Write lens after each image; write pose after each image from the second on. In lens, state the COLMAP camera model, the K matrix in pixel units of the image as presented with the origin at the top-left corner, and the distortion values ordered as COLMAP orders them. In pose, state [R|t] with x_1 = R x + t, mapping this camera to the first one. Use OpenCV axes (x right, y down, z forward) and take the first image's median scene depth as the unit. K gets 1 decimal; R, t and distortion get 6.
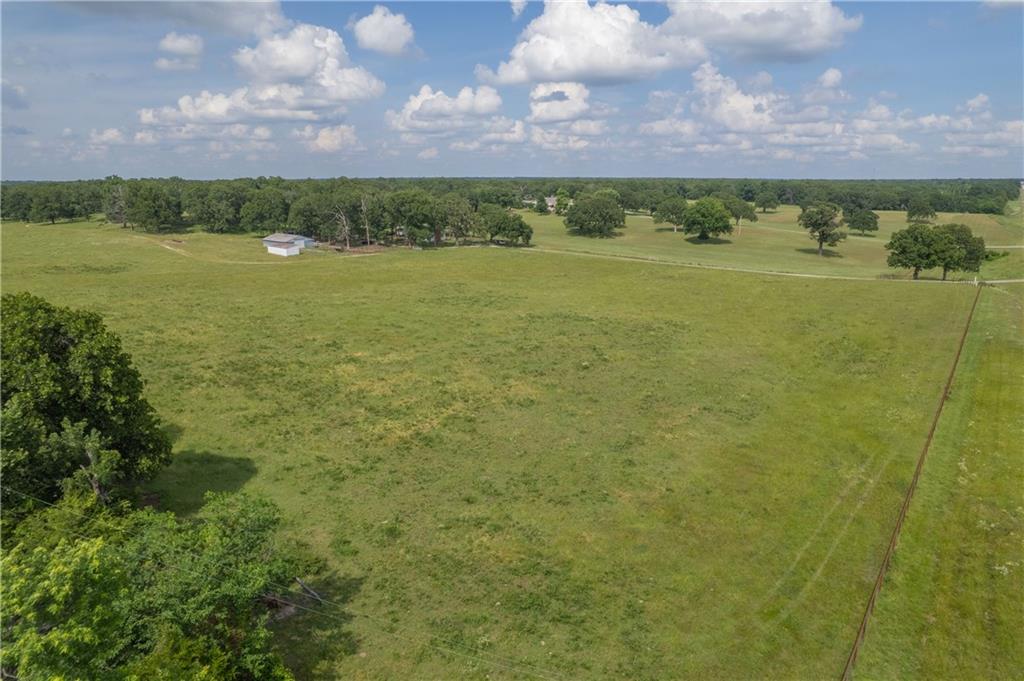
lens RADIAL K [[658.5, 0, 510.0], [0, 658.5, 338.1], [0, 0, 1]] dist [-0.010280, 0.003536]
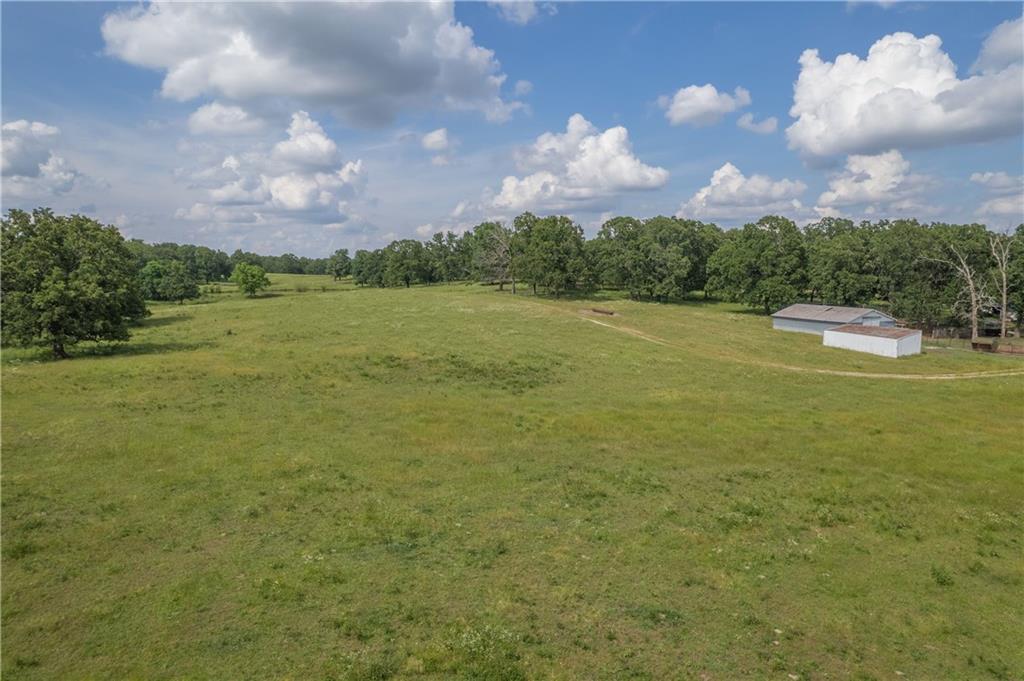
lens RADIAL K [[658.5, 0, 509.5], [0, 658.5, 341.6], [0, 0, 1]] dist [-0.010280, 0.003536]
pose [[0.896510, 0.054214, -0.439694, -0.316160], [-0.111878, 0.988021, -0.106291, -0.057706], [0.428664, 0.144483, 0.891836, 0.474522]]
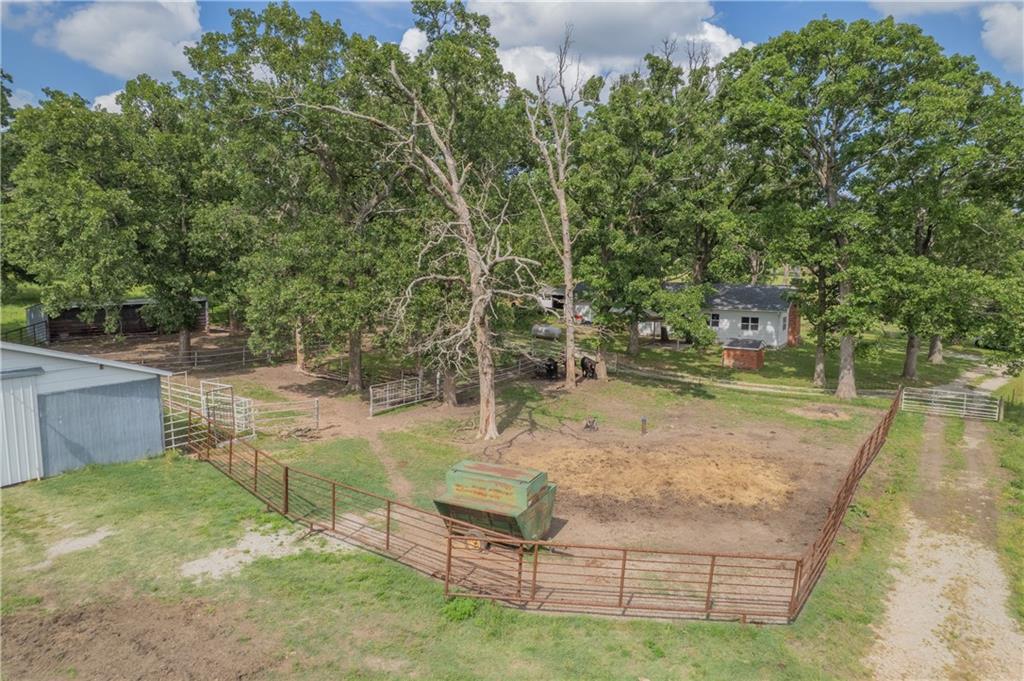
lens RADIAL K [[658.5, 0, 512.6], [0, 658.5, 340.7], [0, 0, 1]] dist [-0.010280, 0.003536]
pose [[0.994636, -0.011406, 0.102811, -0.252060], [0.024988, 0.990961, -0.131801, -0.123890], [-0.100378, 0.133663, 0.985930, 0.805008]]
